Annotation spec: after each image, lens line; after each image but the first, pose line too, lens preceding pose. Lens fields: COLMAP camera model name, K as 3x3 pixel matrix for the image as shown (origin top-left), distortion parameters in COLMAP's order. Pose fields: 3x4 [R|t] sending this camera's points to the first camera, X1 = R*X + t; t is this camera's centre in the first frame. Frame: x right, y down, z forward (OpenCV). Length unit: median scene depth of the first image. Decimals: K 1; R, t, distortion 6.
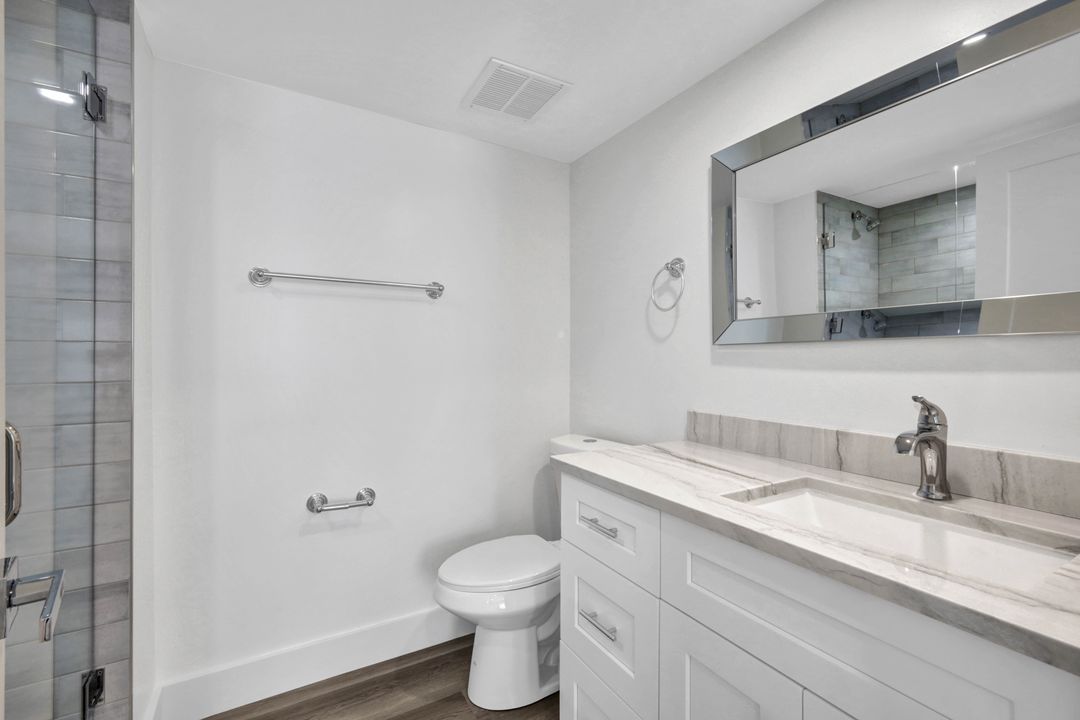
lens RADIAL K [[467.2, 0, 535.5], [0, 467.2, 351.0], [0, 0, 1]] dist [-0.001021, -0.000201]
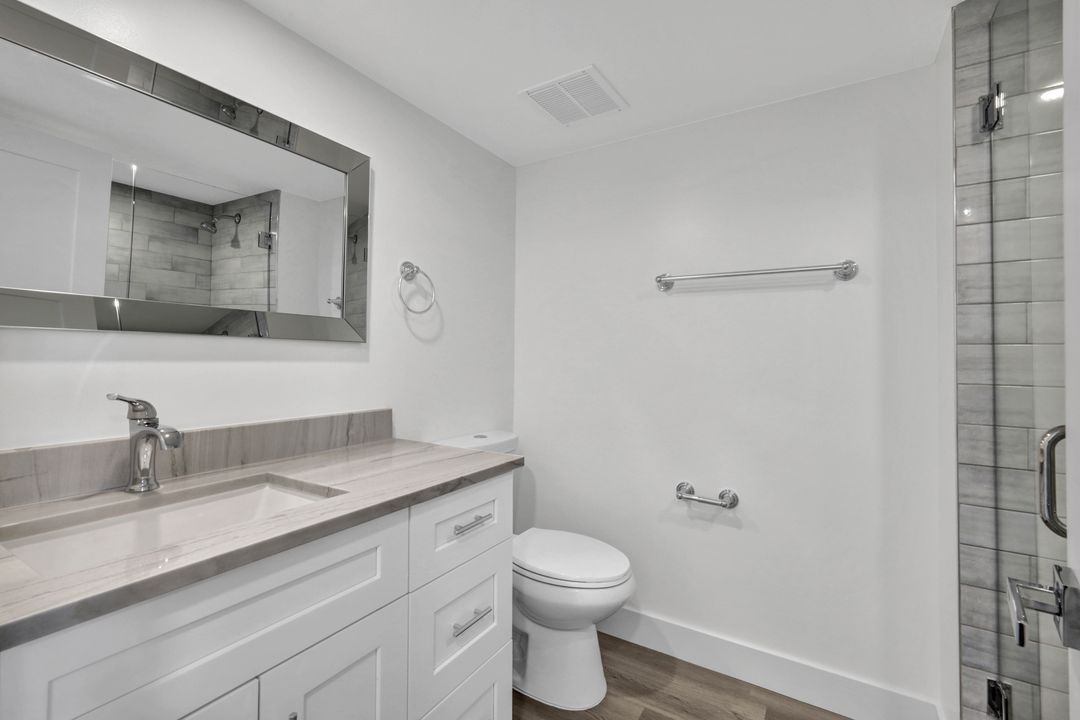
lens RADIAL K [[467.2, 0, 535.5], [0, 467.2, 351.0], [0, 0, 1]] dist [-0.001021, -0.000201]
pose [[-0.476840, 0.001387, 0.878989, -0.554750], [-0.021508, 0.999681, -0.013245, 0.008134], [-0.878727, -0.025221, -0.476658, 0.931164]]
